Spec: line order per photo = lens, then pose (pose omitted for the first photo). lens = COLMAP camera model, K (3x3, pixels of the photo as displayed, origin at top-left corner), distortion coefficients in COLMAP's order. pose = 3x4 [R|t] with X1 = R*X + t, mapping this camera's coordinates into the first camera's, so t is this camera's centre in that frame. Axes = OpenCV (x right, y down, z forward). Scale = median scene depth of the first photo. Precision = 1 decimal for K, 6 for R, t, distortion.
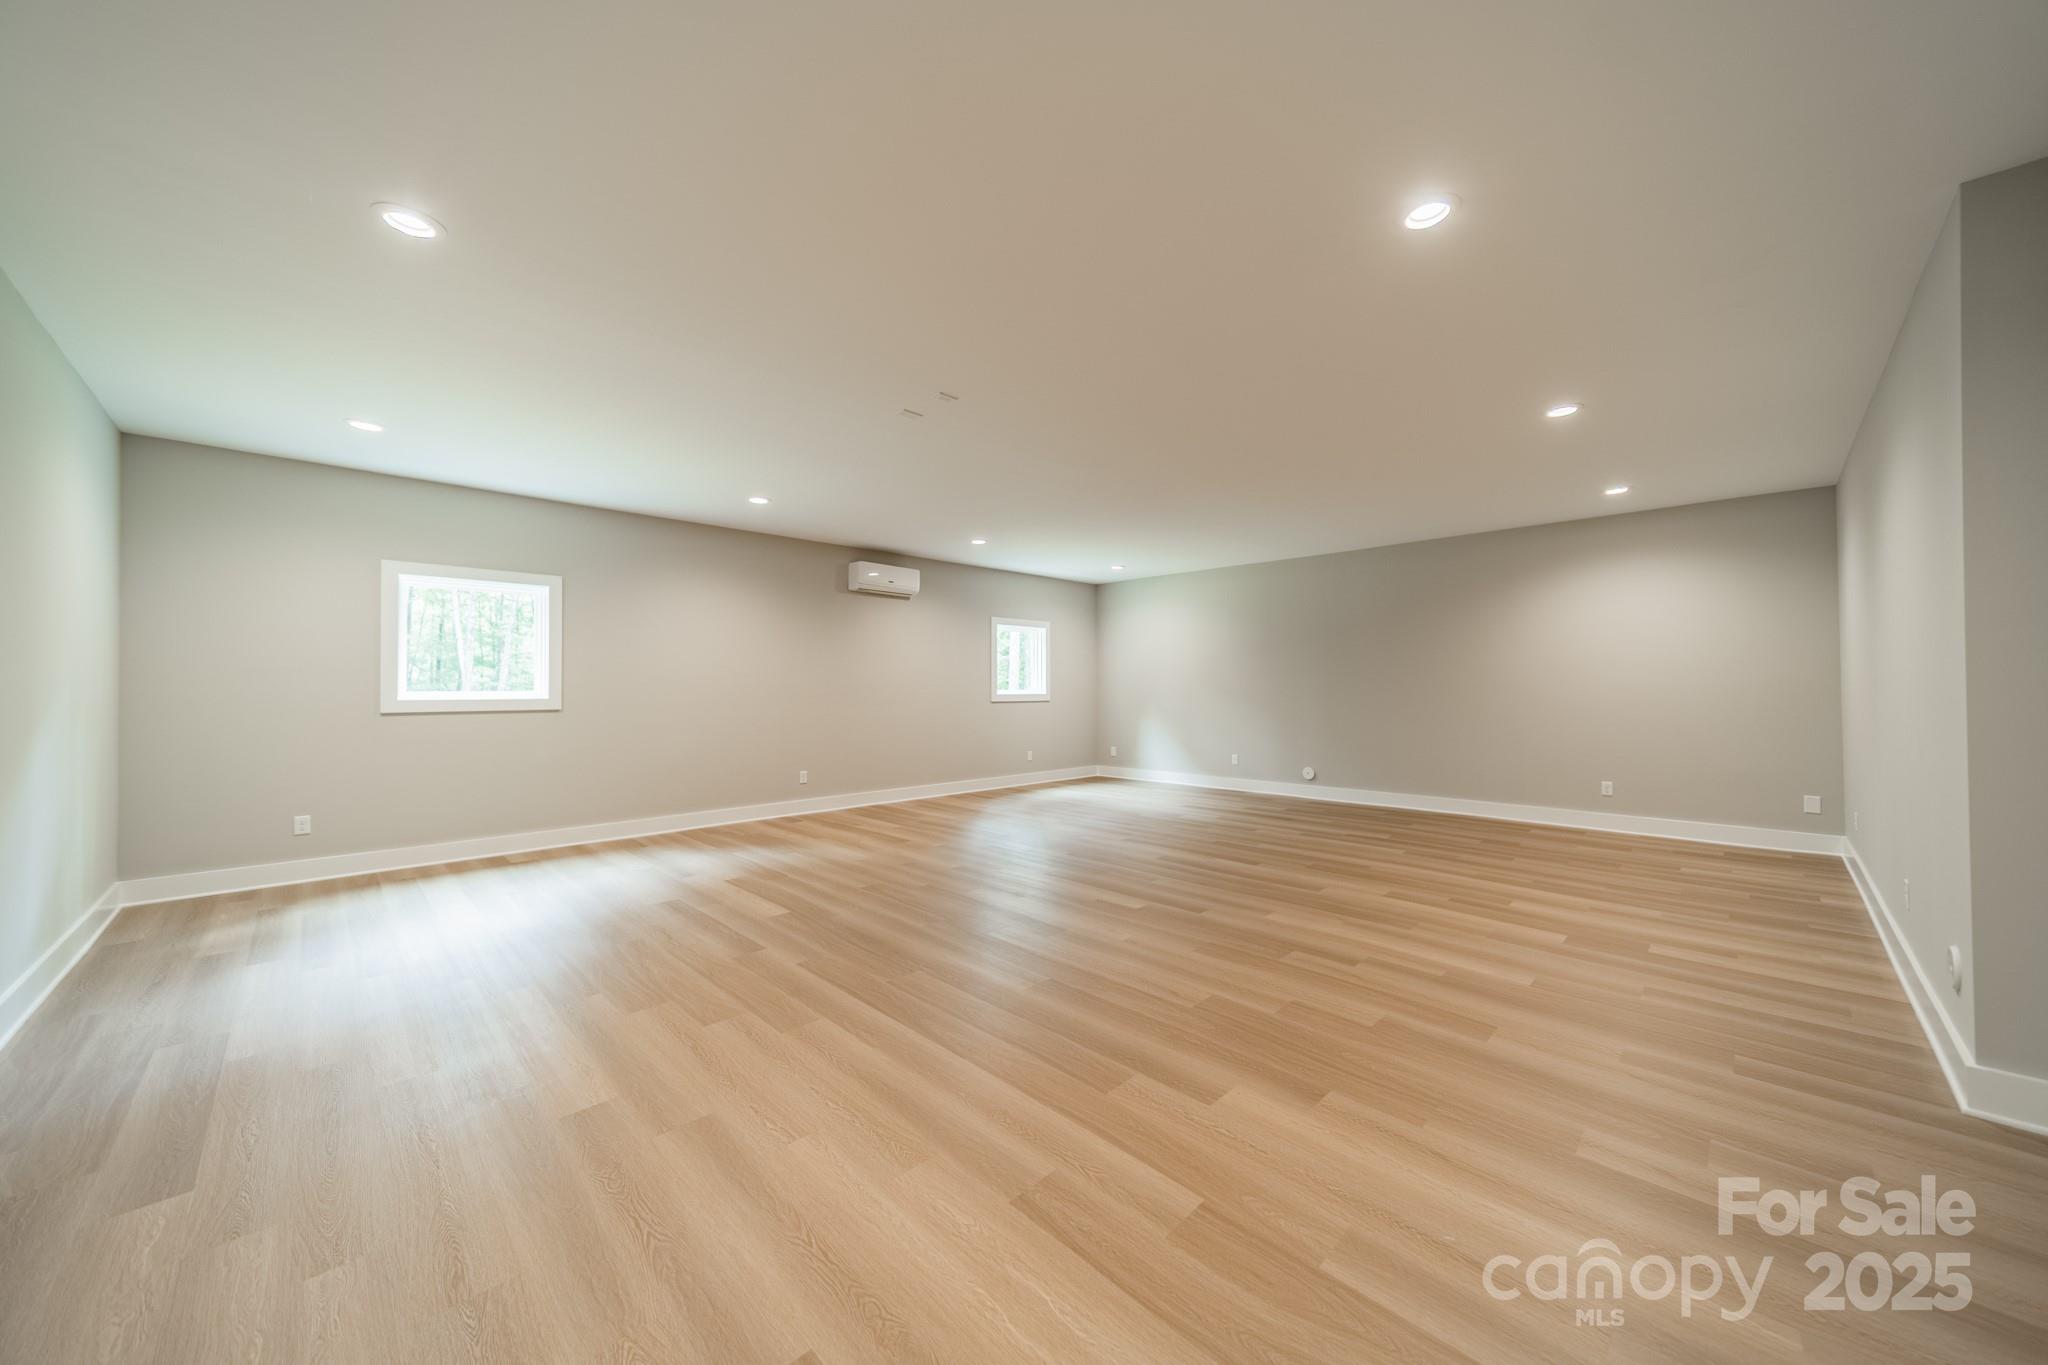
lens RADIAL K [[717.1, 0, 1030.0], [0, 717.1, 681.3], [0, 0, 1]] dist [-0.008330, 0.000025]
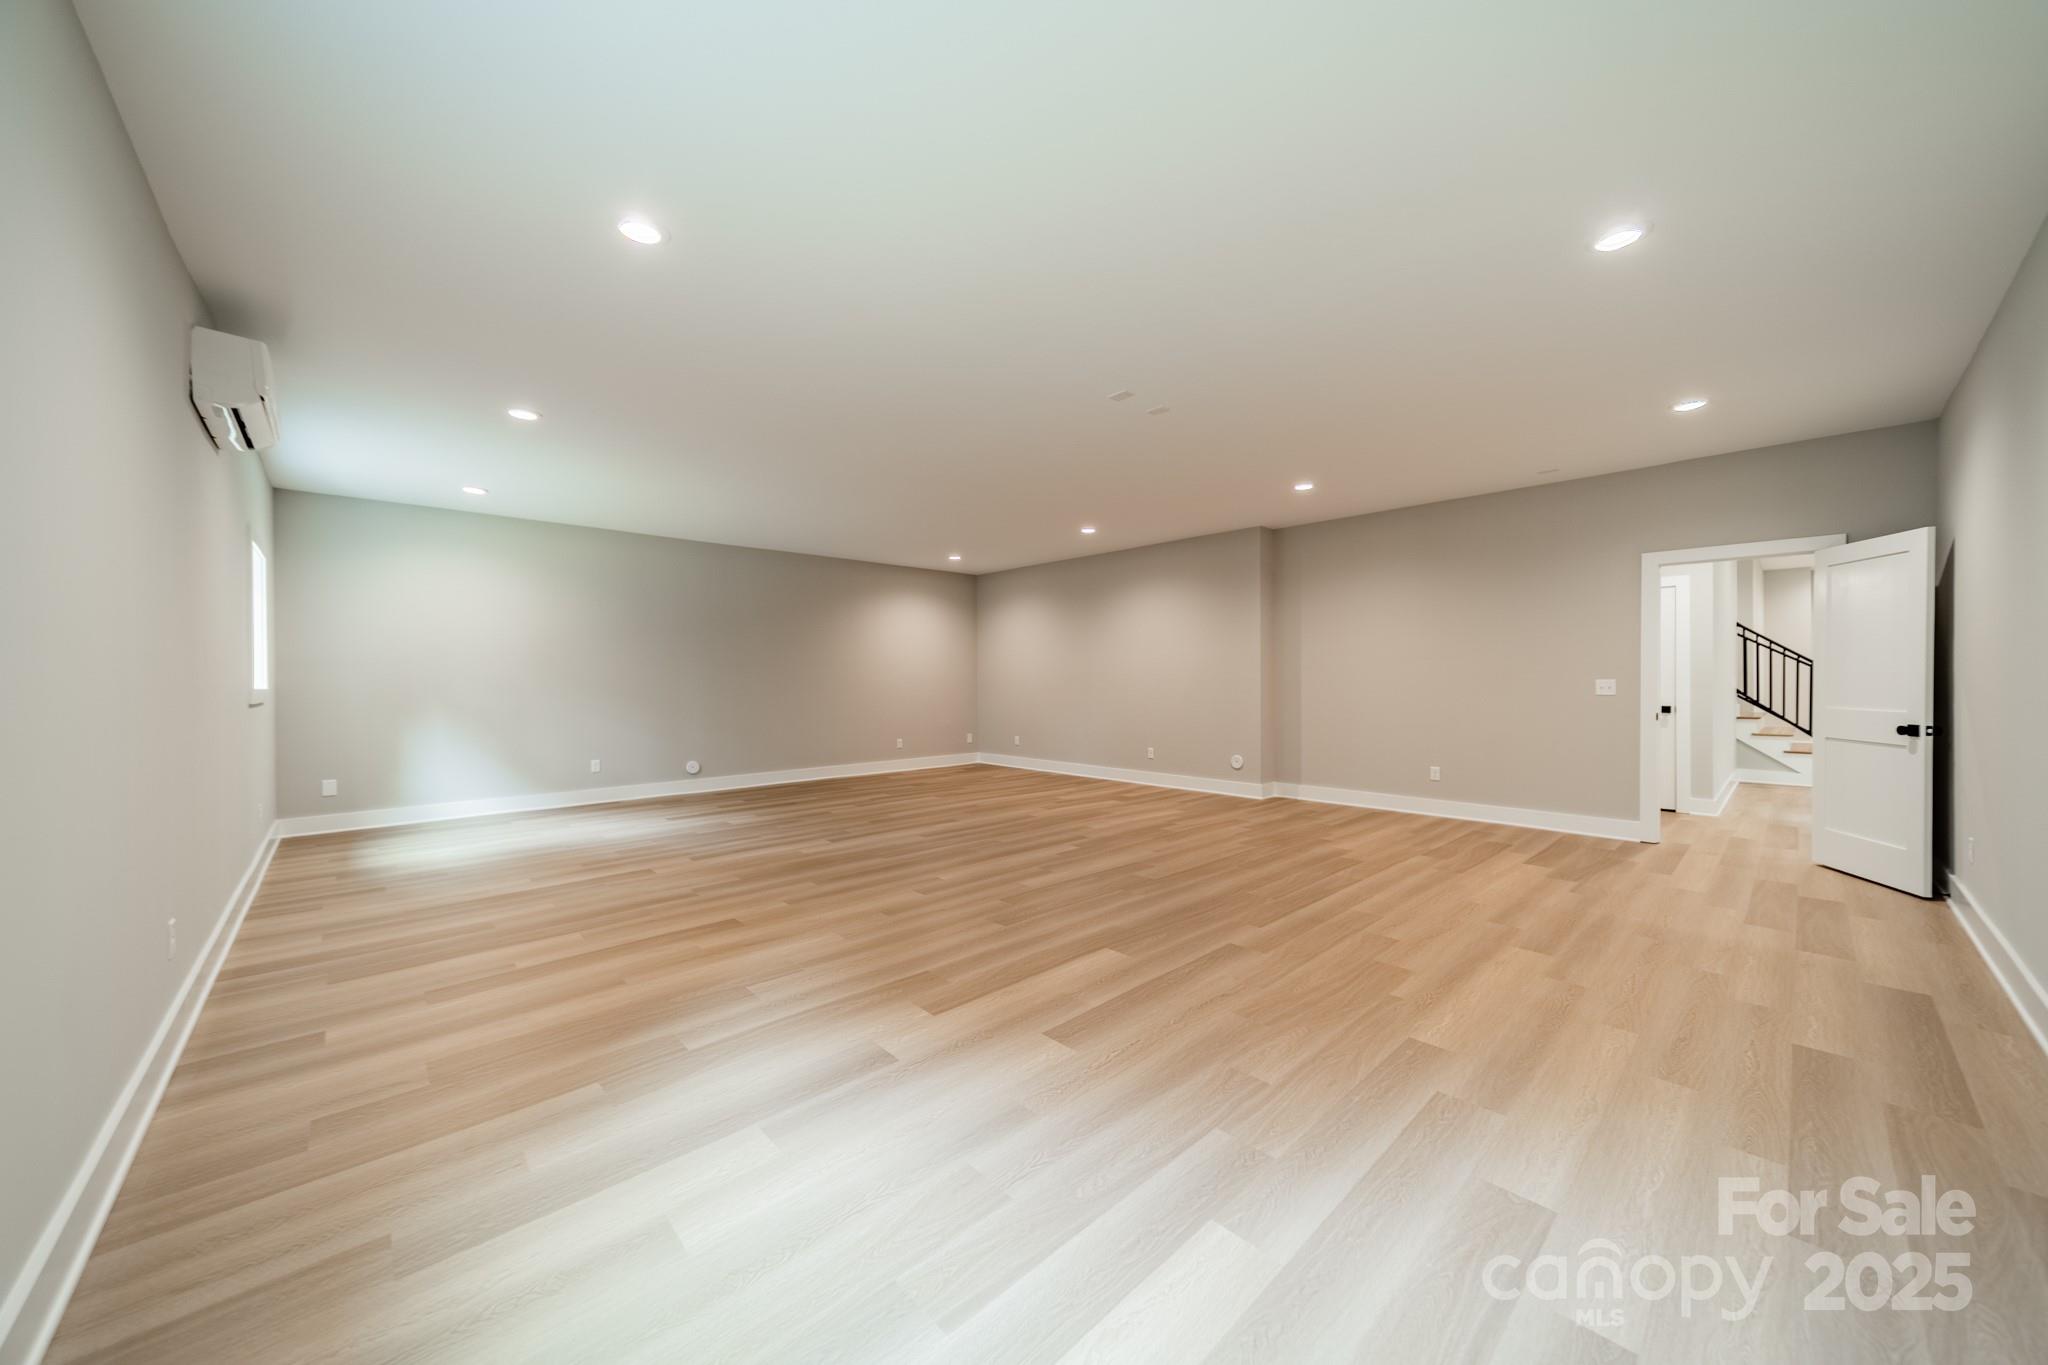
lens RADIAL K [[717.1, 0, 1030.0], [0, 717.1, 681.3], [0, 0, 1]] dist [-0.008330, 0.000025]
pose [[0.044118, -0.002321, 0.999024, -1.271310], [-0.002781, 0.999993, 0.002446, 0.022707], [-0.999022, -0.002886, 0.044112, 1.170923]]
